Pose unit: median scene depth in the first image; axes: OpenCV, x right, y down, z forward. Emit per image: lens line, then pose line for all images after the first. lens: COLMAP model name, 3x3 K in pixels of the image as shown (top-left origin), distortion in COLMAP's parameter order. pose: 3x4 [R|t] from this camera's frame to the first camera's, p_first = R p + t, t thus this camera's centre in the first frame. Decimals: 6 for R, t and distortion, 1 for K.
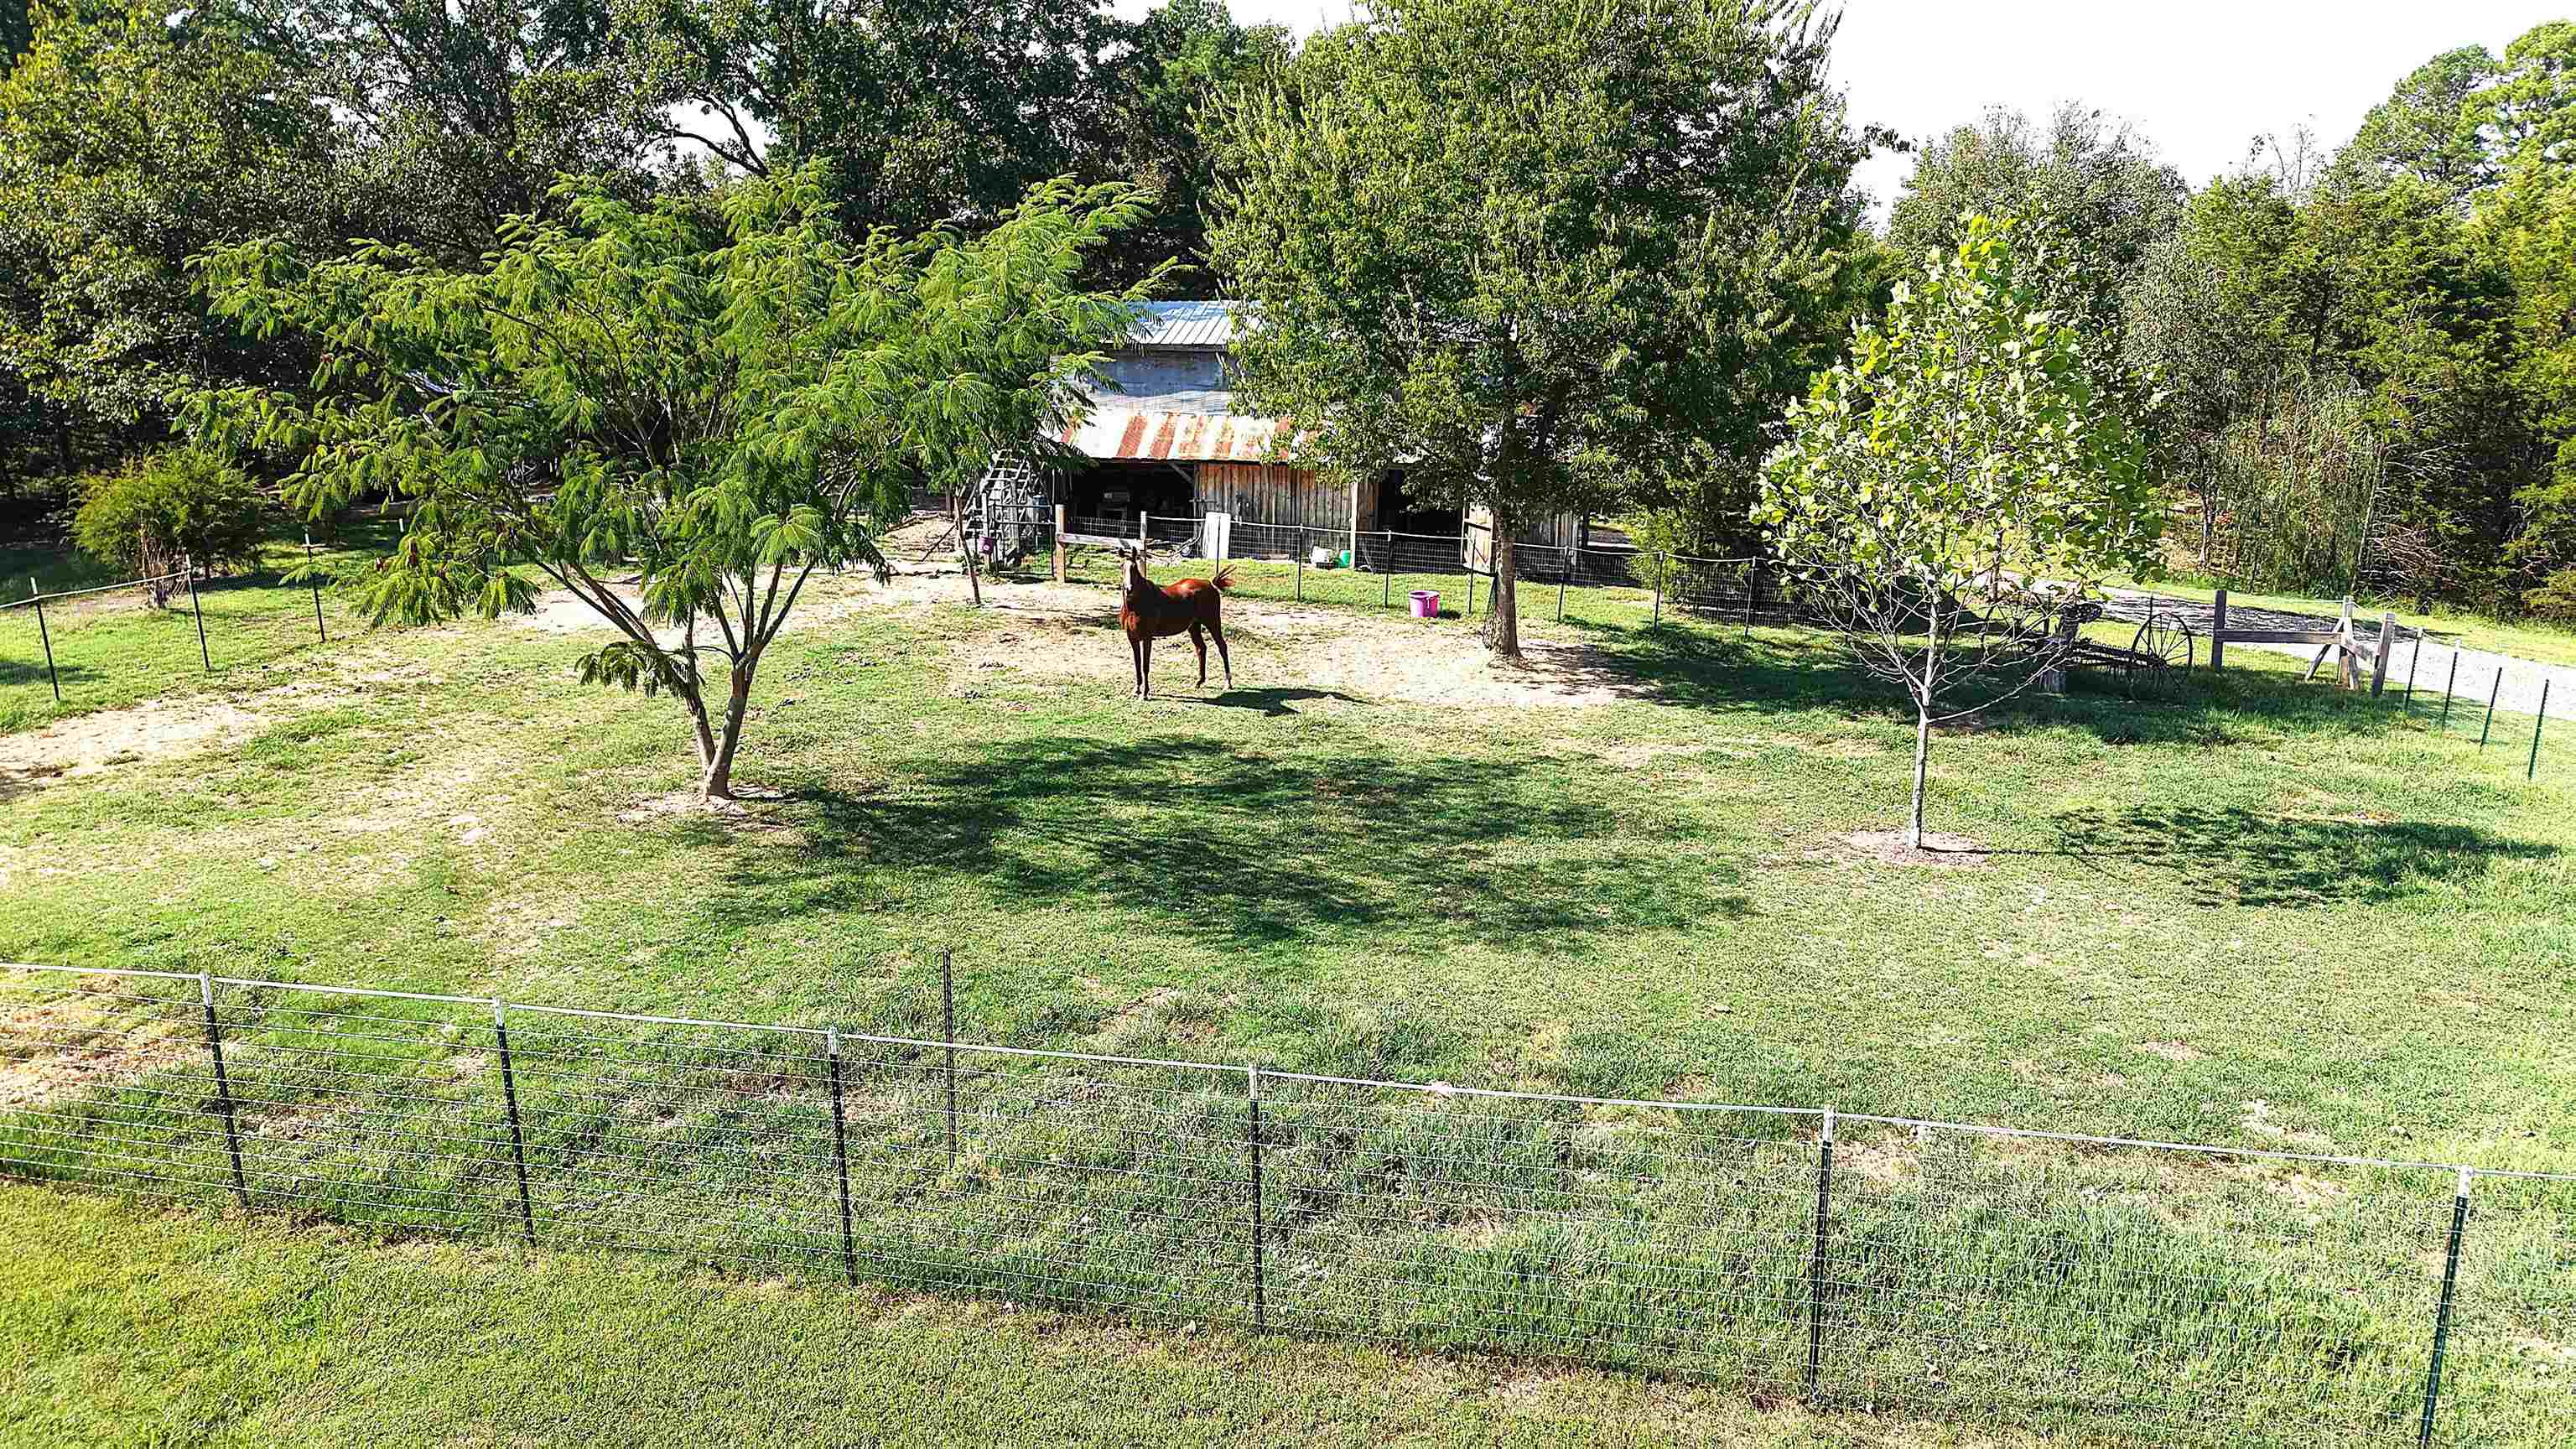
lens RADIAL K [[1742.7, 0, 1297.2], [0, 1742.7, 723.7], [0, 0, 1]] dist [0.040400, -0.003359]
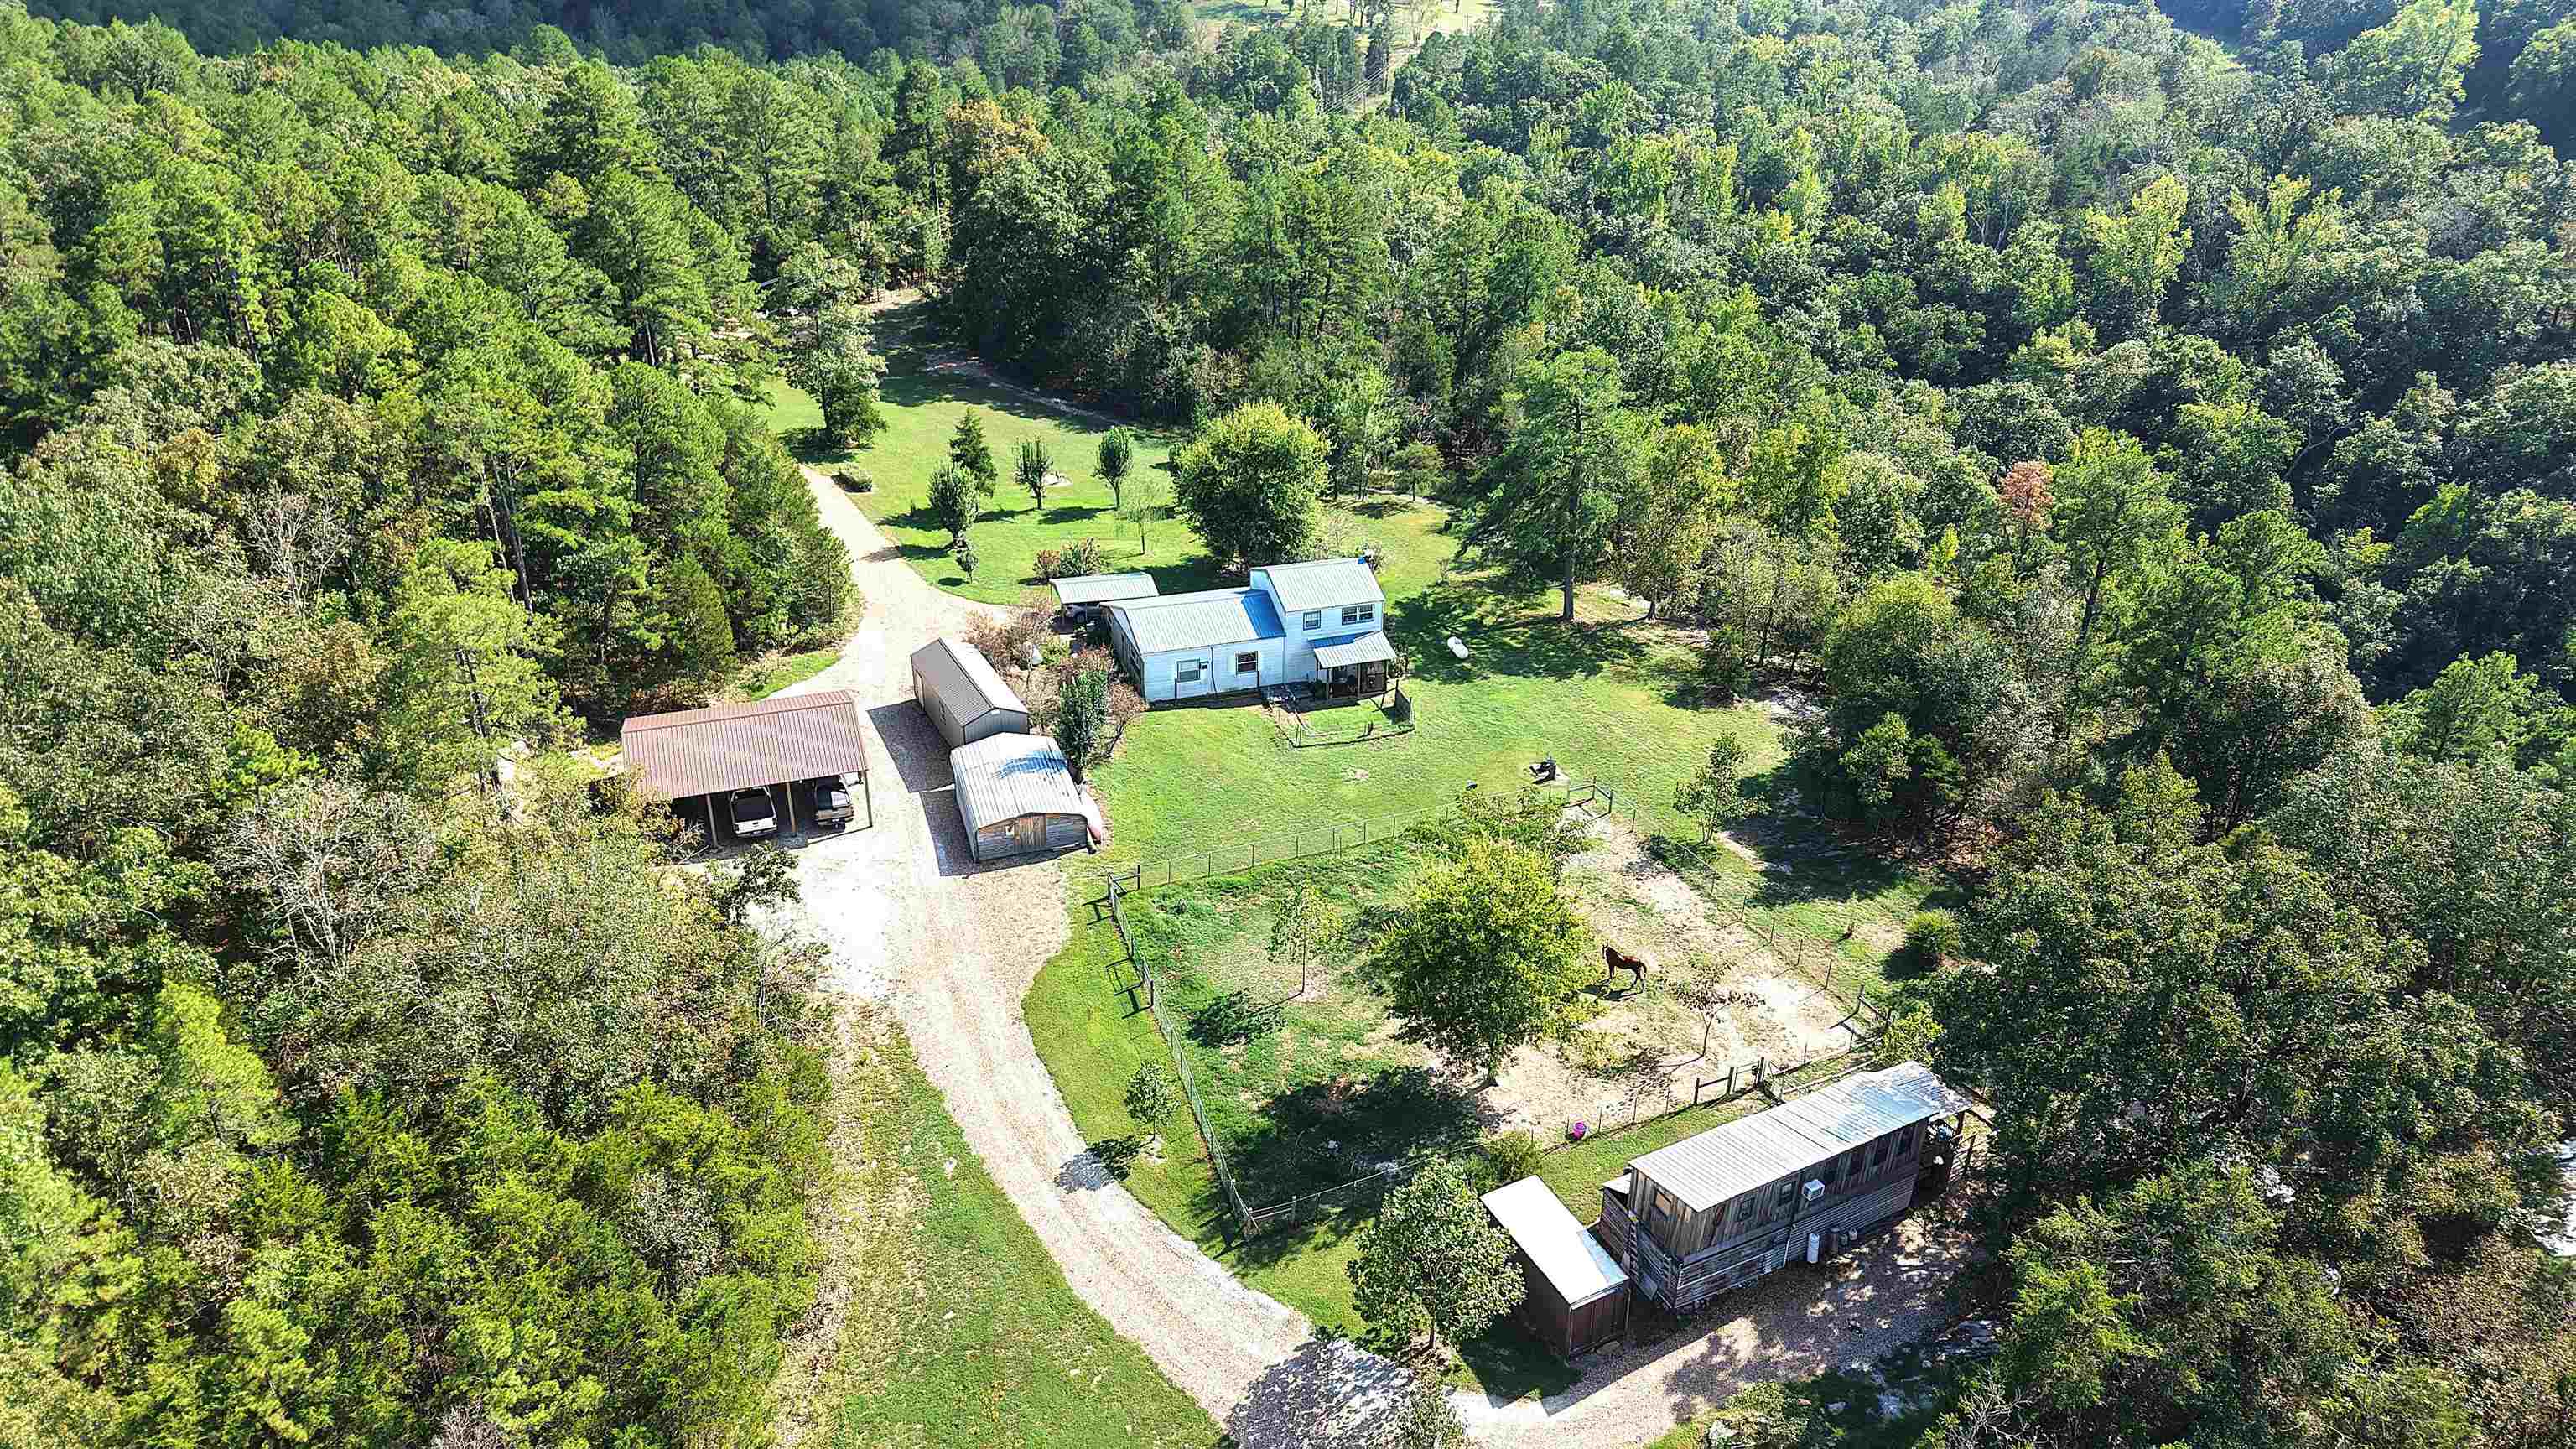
lens RADIAL K [[1760.3, 0, 1288.0], [0, 1760.3, 724.5], [0, 0, 1]] dist [0.008453, 0.000176]
pose [[-0.813708, 0.255222, -0.522245, 2.273375], [-0.156460, 0.769124, 0.619652, -2.896741], [0.559820, 0.585927, -0.585911, 2.844771]]
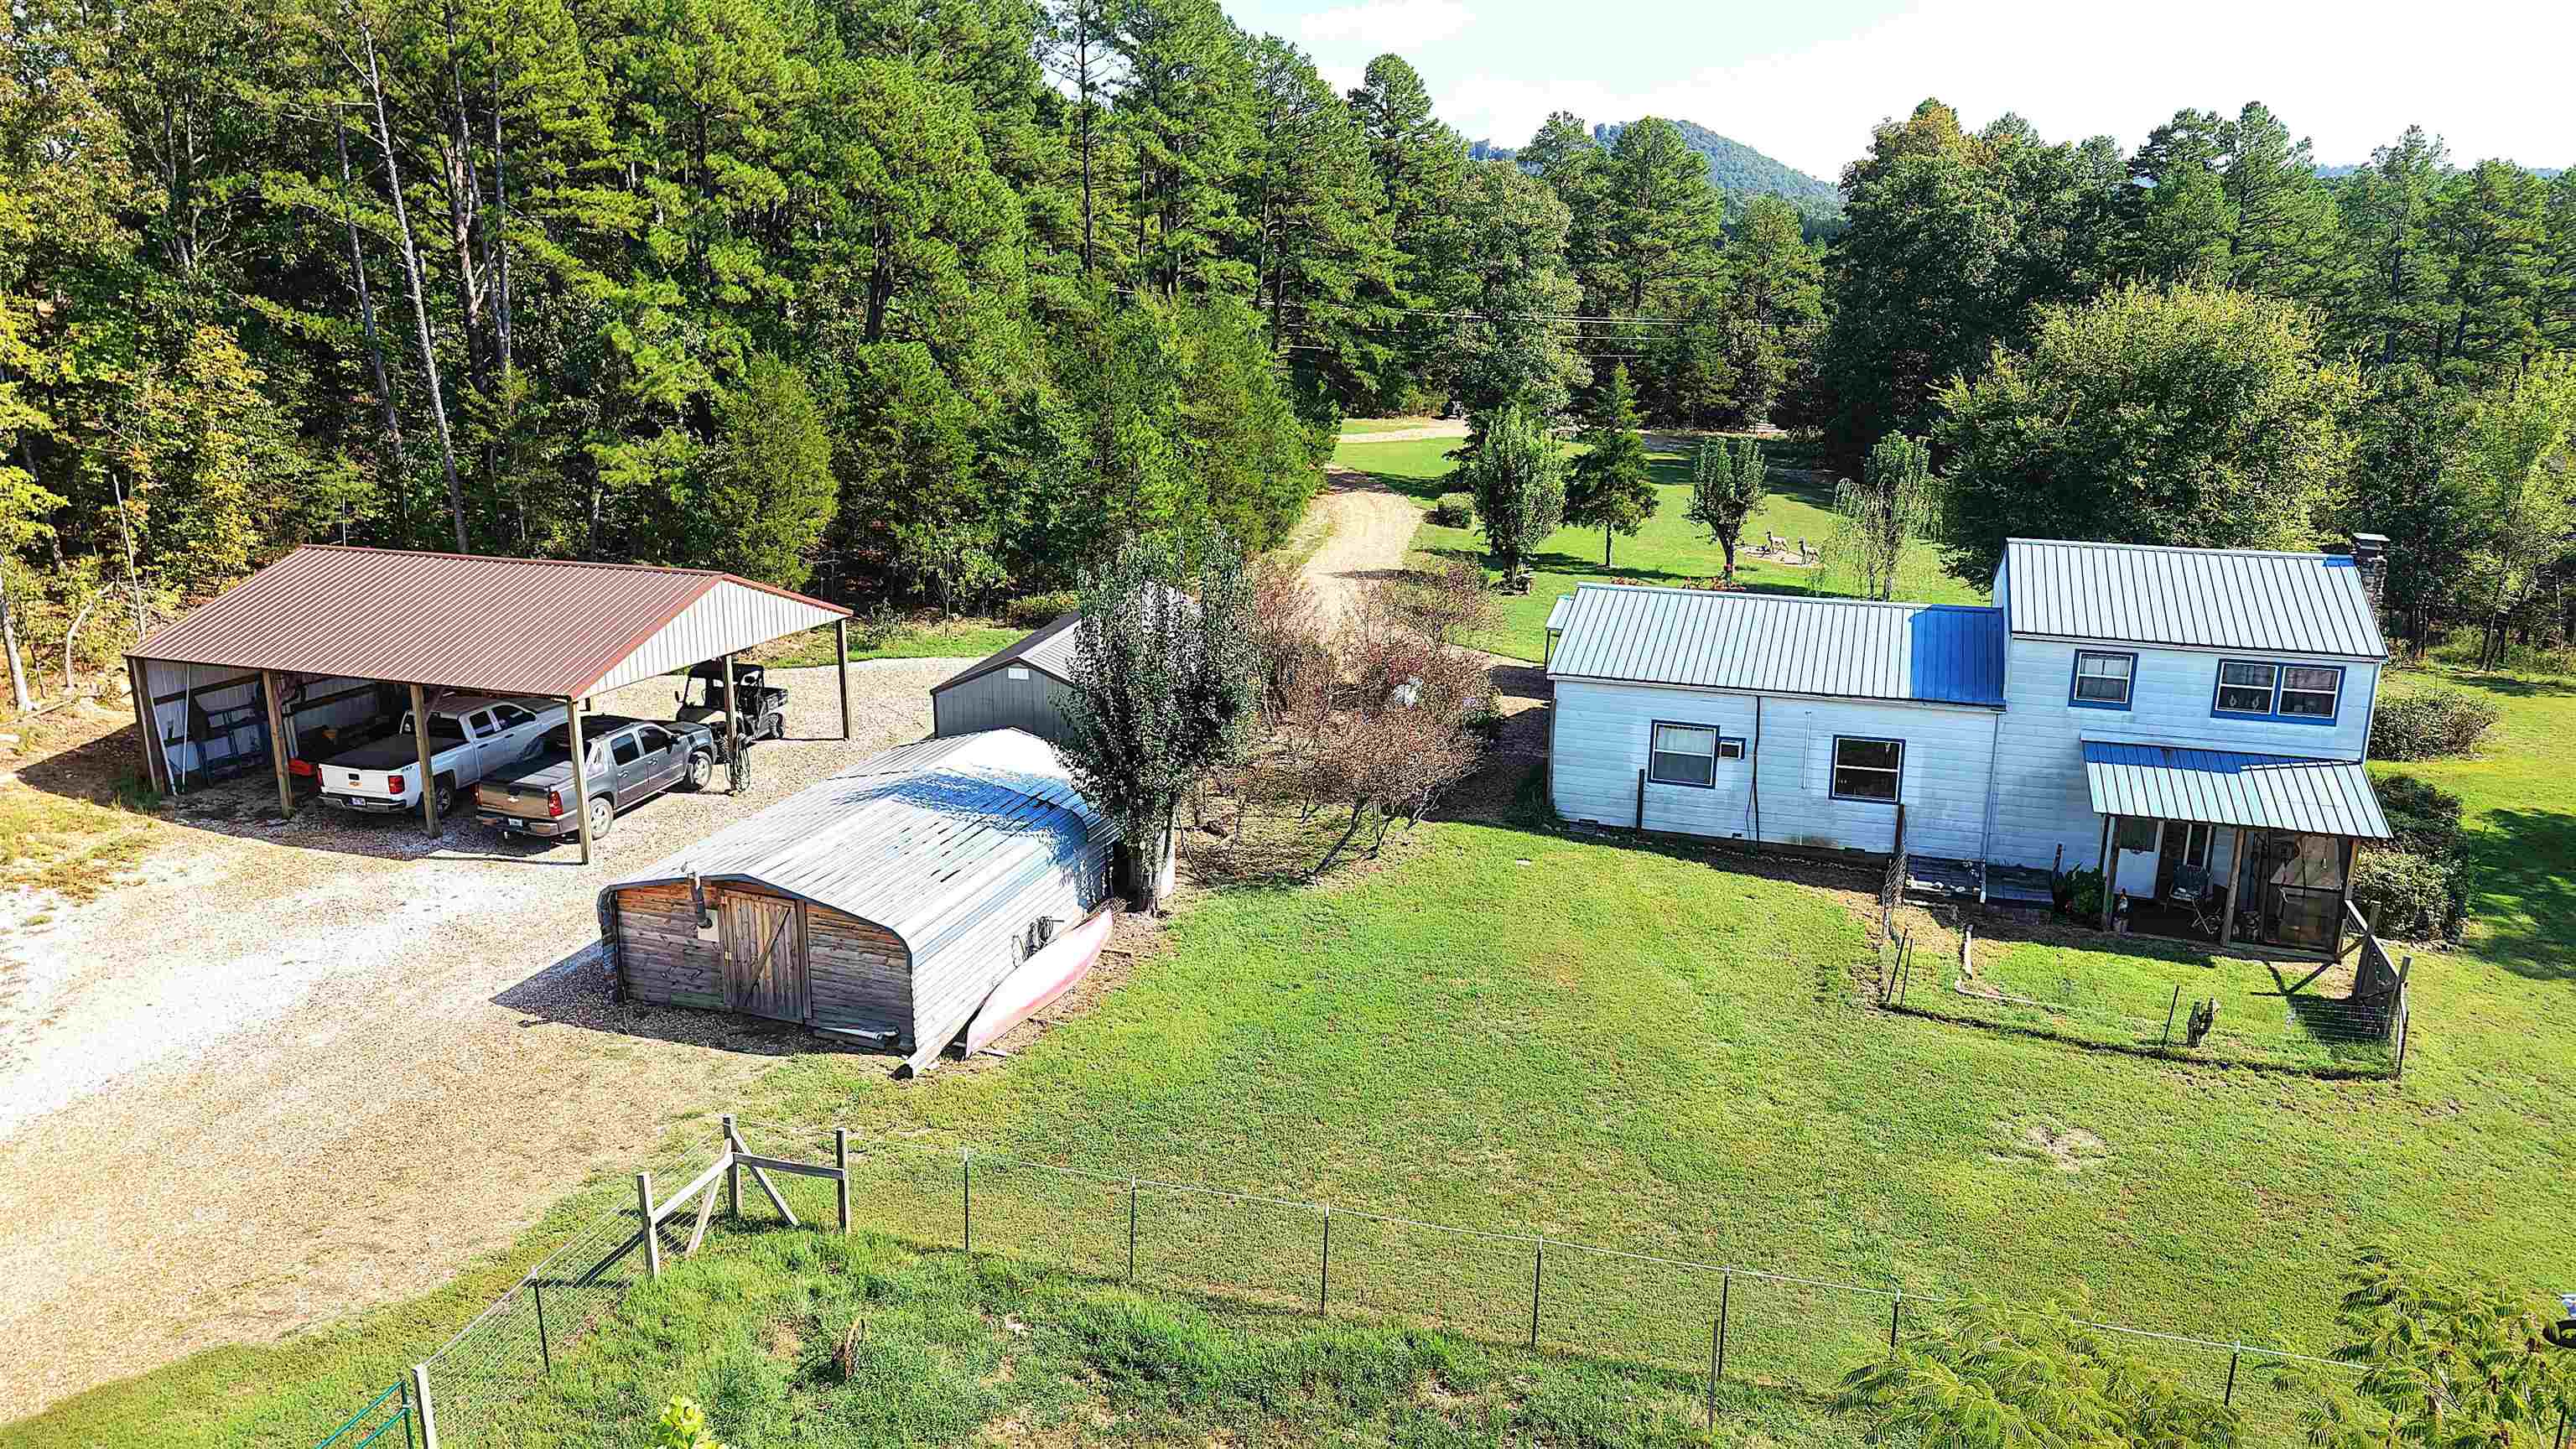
lens RADIAL K [[1773.2, 0, 1288.0], [0, 1773.2, 724.5], [0, 0, 1]] dist [0.051665, -0.080239]
pose [[-0.999484, -0.019195, 0.025755, 0.103663], [-0.004578, 0.878756, 0.477249, -0.638942], [-0.031793, 0.476885, -0.878390, 1.144833]]
